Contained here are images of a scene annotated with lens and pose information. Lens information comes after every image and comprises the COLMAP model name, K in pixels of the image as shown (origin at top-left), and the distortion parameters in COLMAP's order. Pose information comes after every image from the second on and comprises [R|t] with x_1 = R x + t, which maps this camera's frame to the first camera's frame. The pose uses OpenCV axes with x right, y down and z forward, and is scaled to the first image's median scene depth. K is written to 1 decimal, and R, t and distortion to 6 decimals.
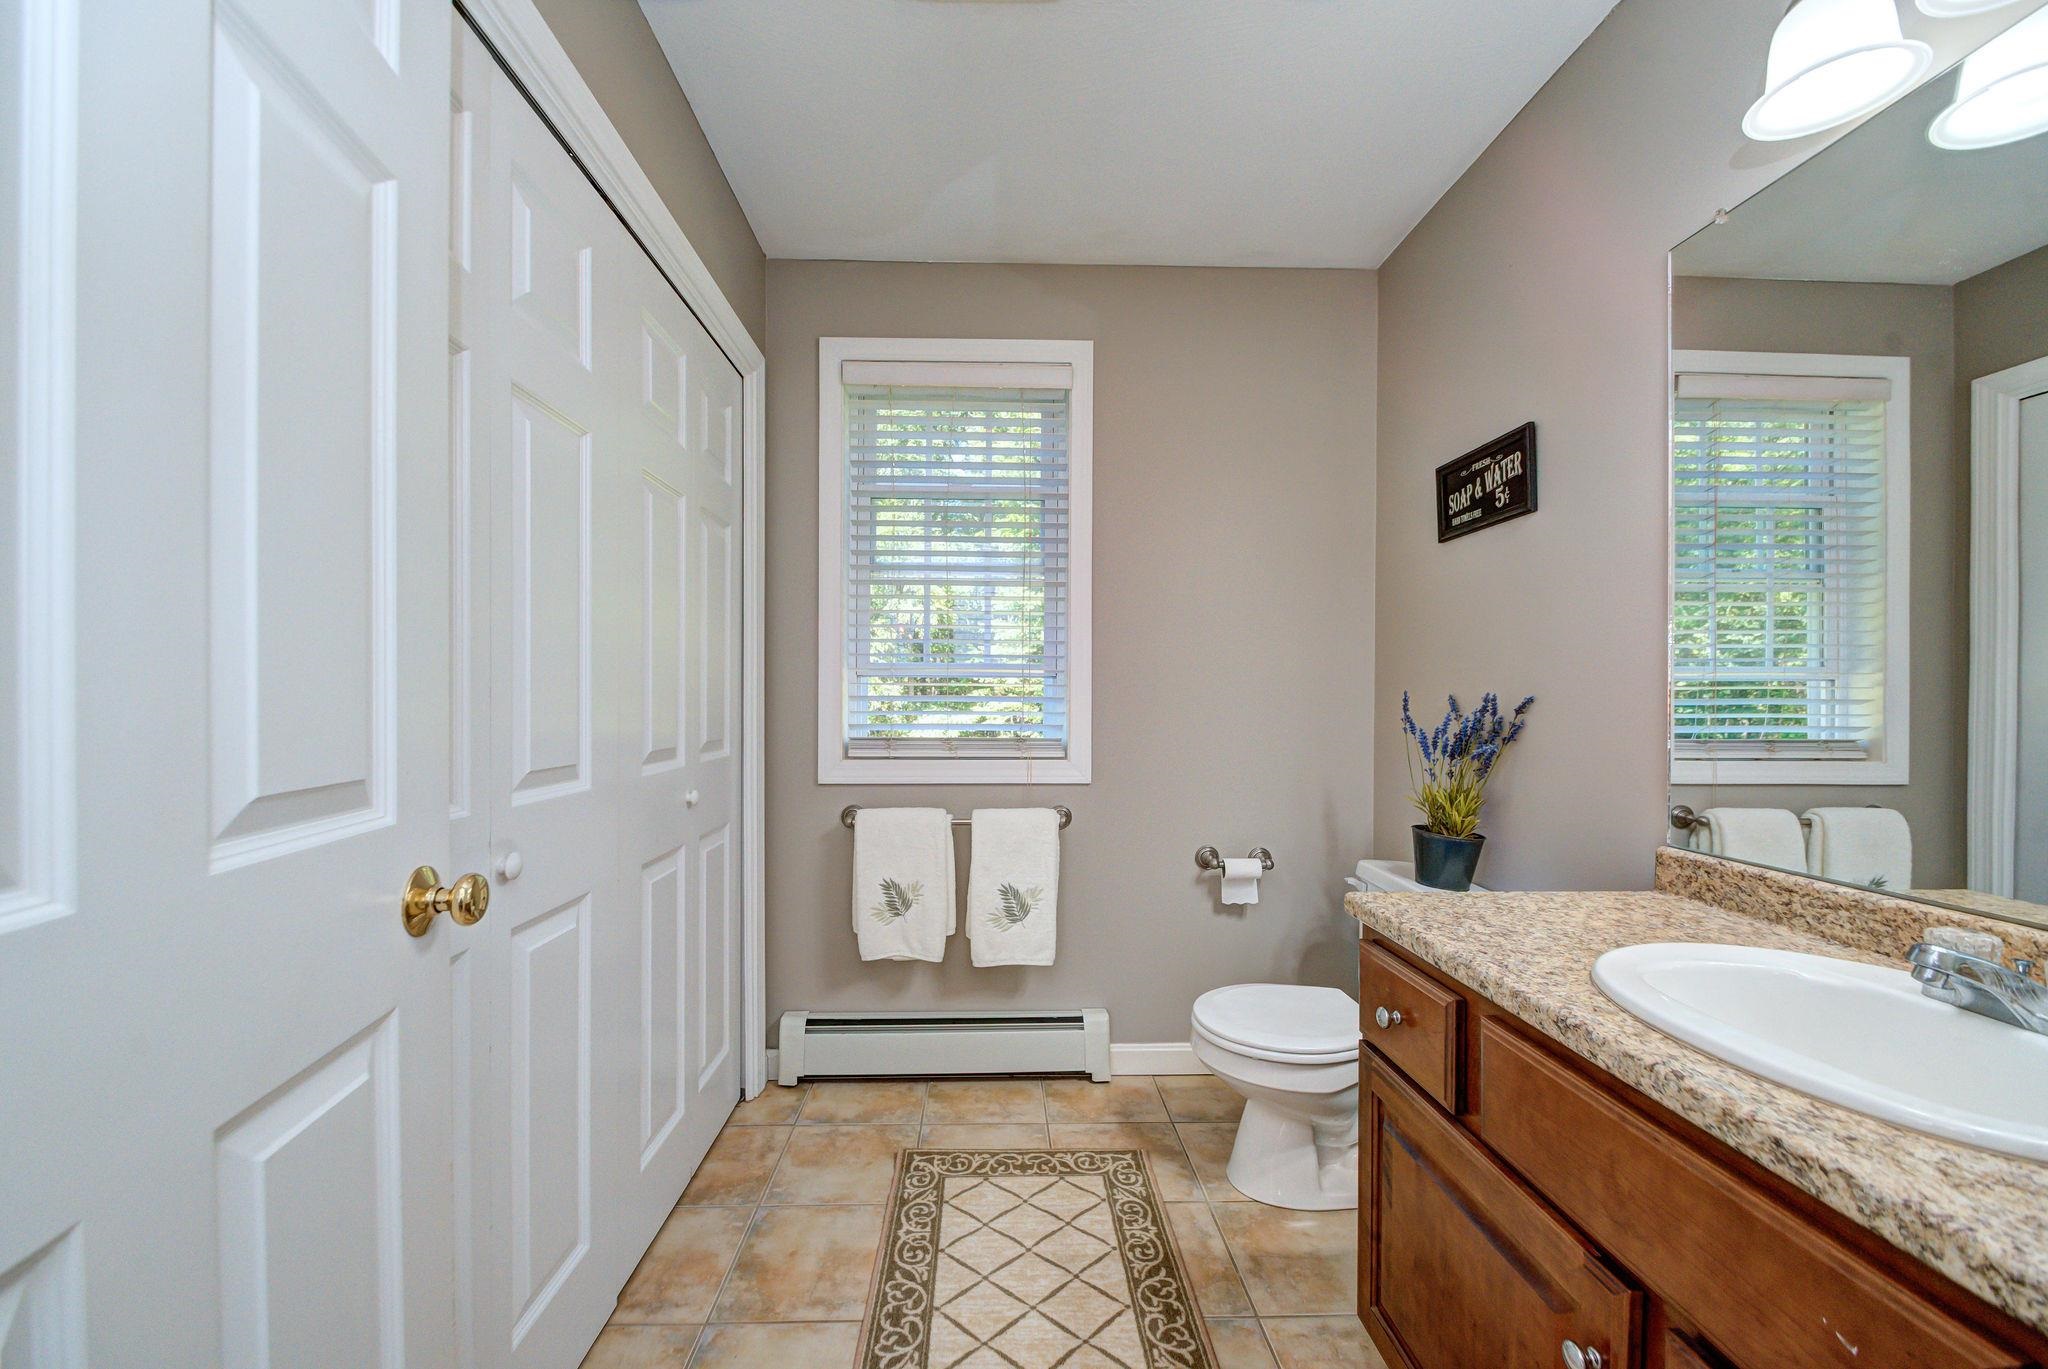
lens RADIAL K [[783.1, 0, 1043.2], [0, 783.1, 674.7], [0, 0, 1]] dist [-0.009314, -0.002470]
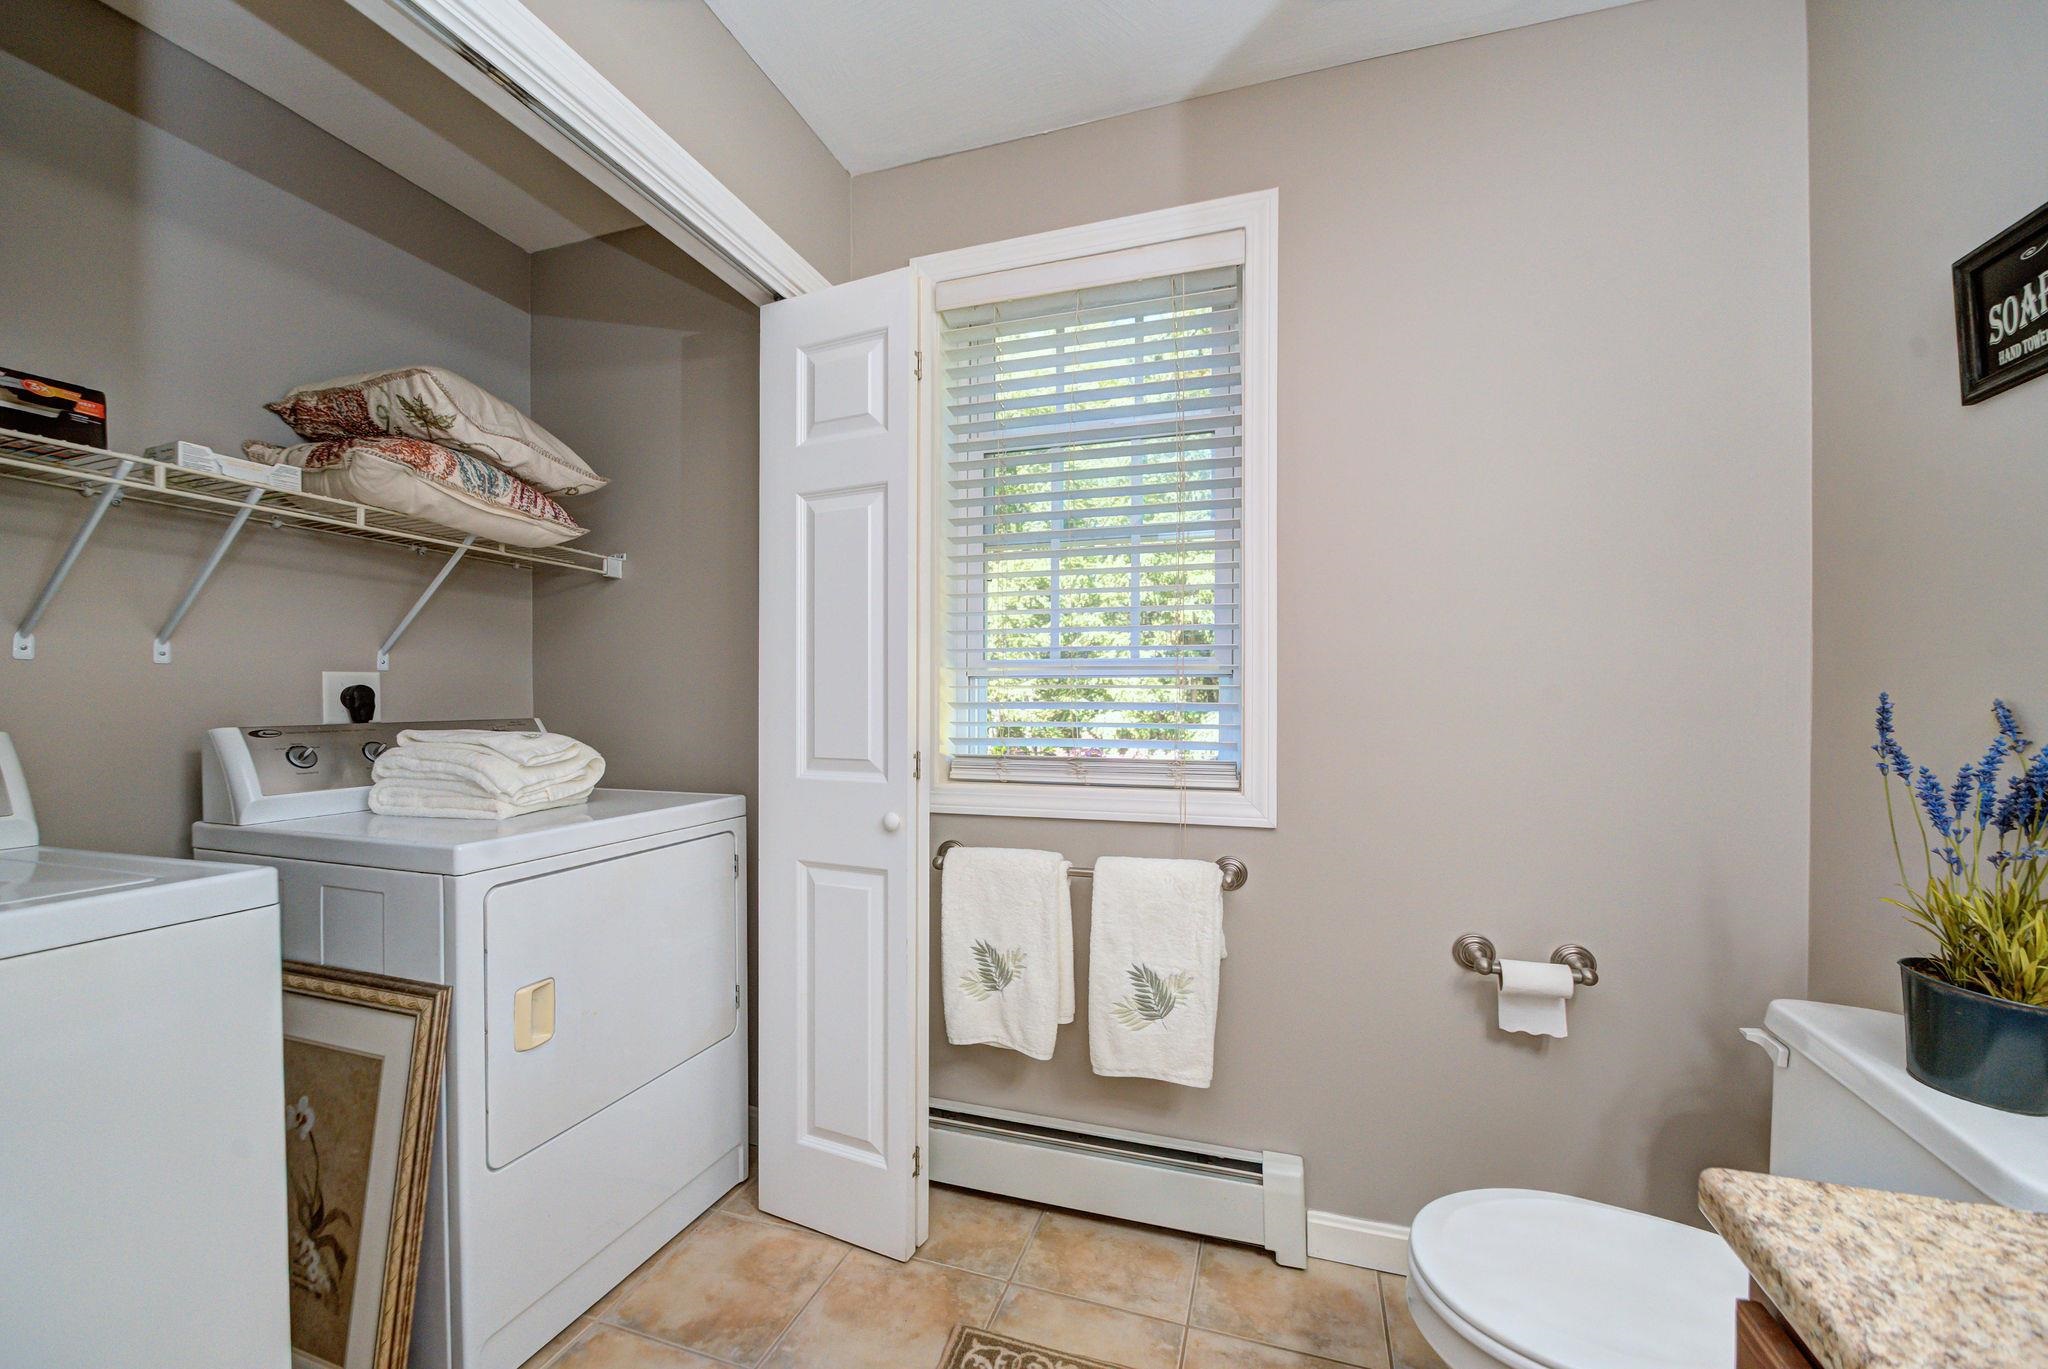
lens RADIAL K [[783.1, 0, 1024.7], [0, 783.1, 678.3], [0, 0, 1]] dist [-0.009314, -0.002470]
pose [[0.919904, -0.010695, -0.391998, 0.137595], [0.014659, 0.999867, 0.007121, -0.001349], [0.391870, -0.012297, 0.919938, 0.300134]]
